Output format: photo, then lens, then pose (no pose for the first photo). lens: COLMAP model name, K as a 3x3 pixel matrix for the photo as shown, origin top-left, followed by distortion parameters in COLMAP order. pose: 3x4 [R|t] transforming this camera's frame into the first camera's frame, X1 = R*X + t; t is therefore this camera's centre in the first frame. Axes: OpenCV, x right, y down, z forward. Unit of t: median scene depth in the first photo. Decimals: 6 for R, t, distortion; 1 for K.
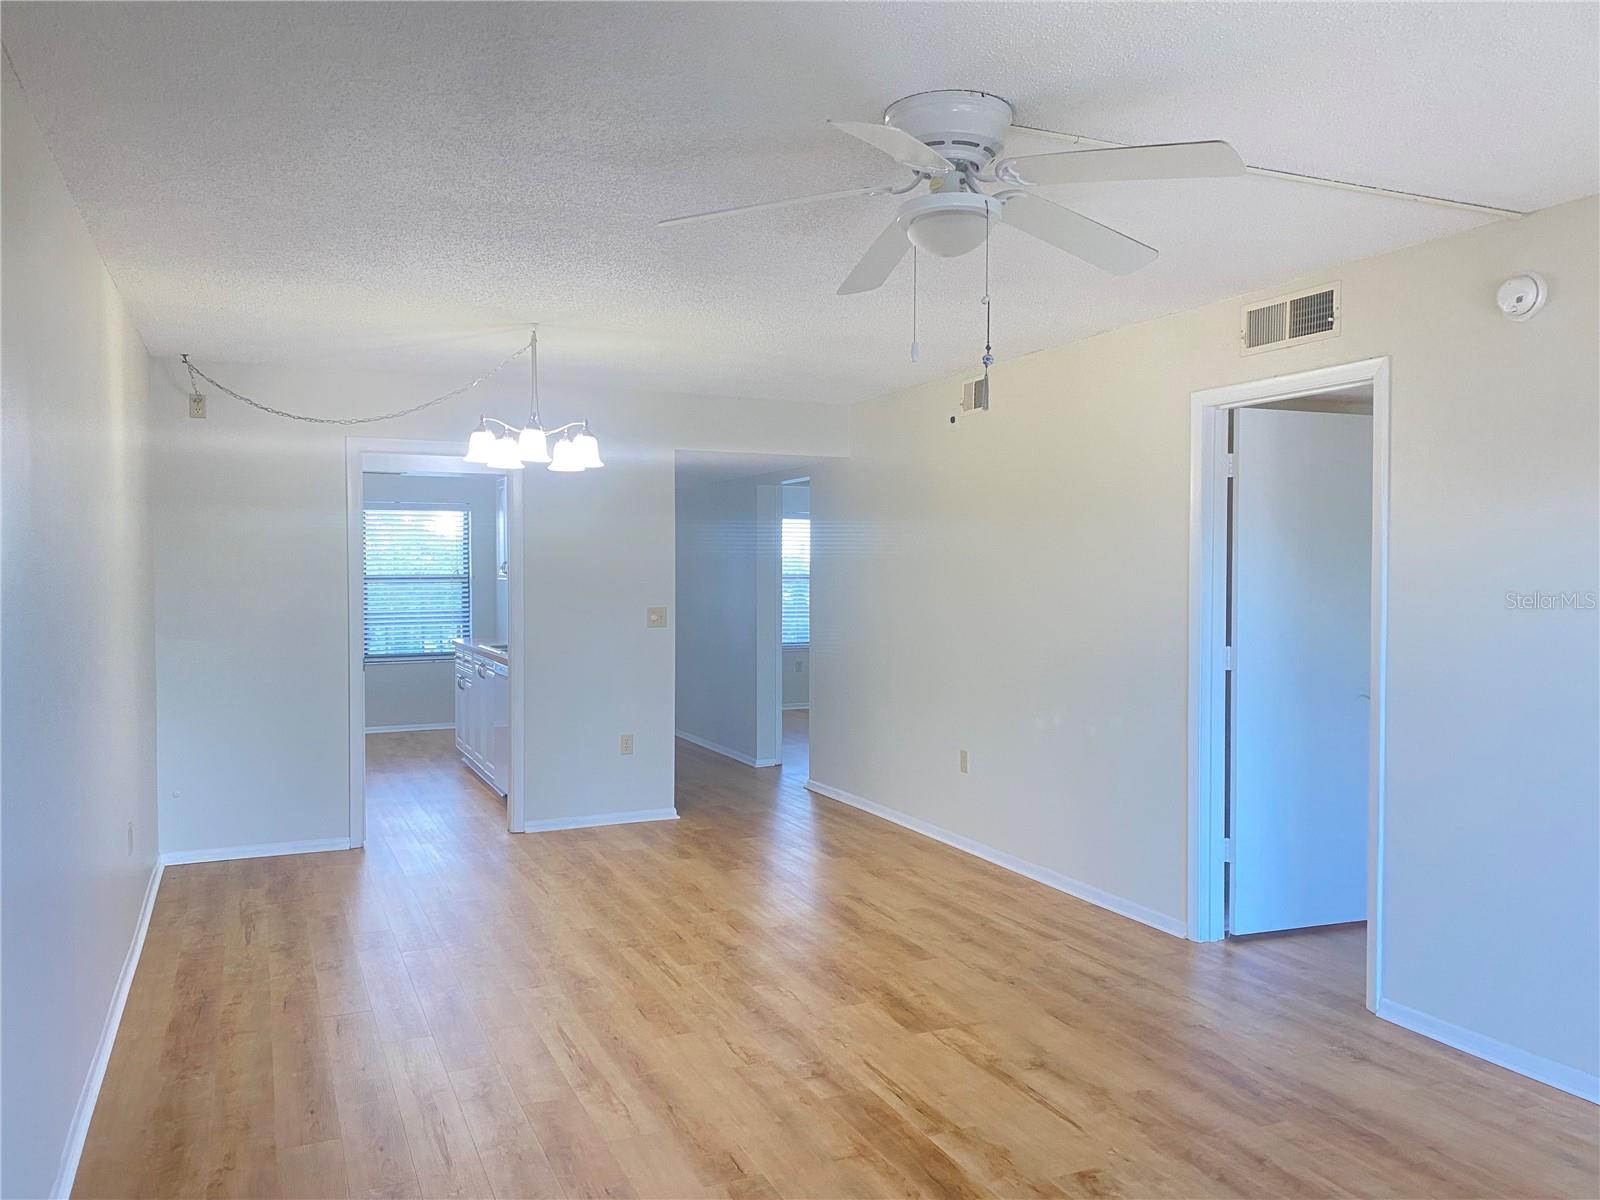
lens RADIAL K [[1230.7, 0, 809.7], [0, 1230.7, 598.2], [0, 0, 1]] dist [0.008975, -0.005280]
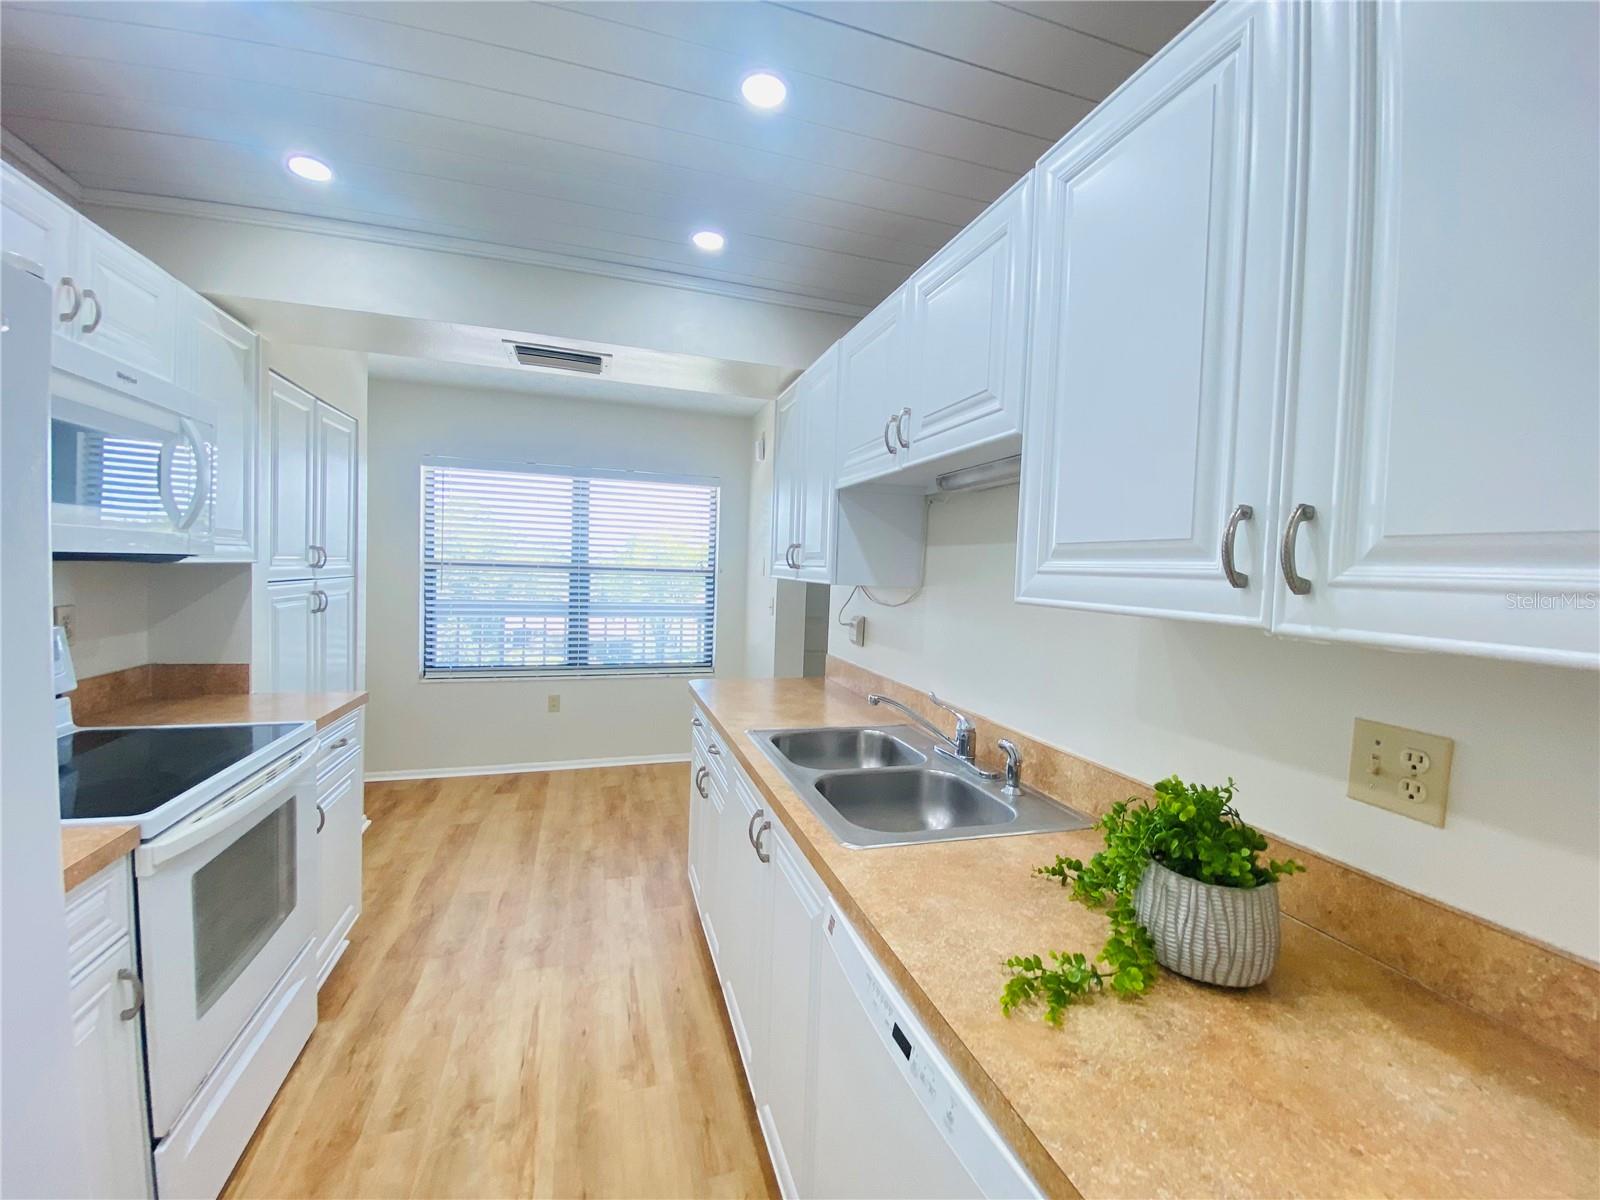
lens RADIAL K [[653.3, 0, 795.6], [0, 653.3, 595.2], [0, 0, 1]] dist [0.019072, -0.020519]
pose [[0.990860, 0.042915, -0.127884, -0.397731], [-0.041076, 0.999012, 0.016990, -0.025240], [0.128487, -0.011582, 0.991644, 1.377036]]
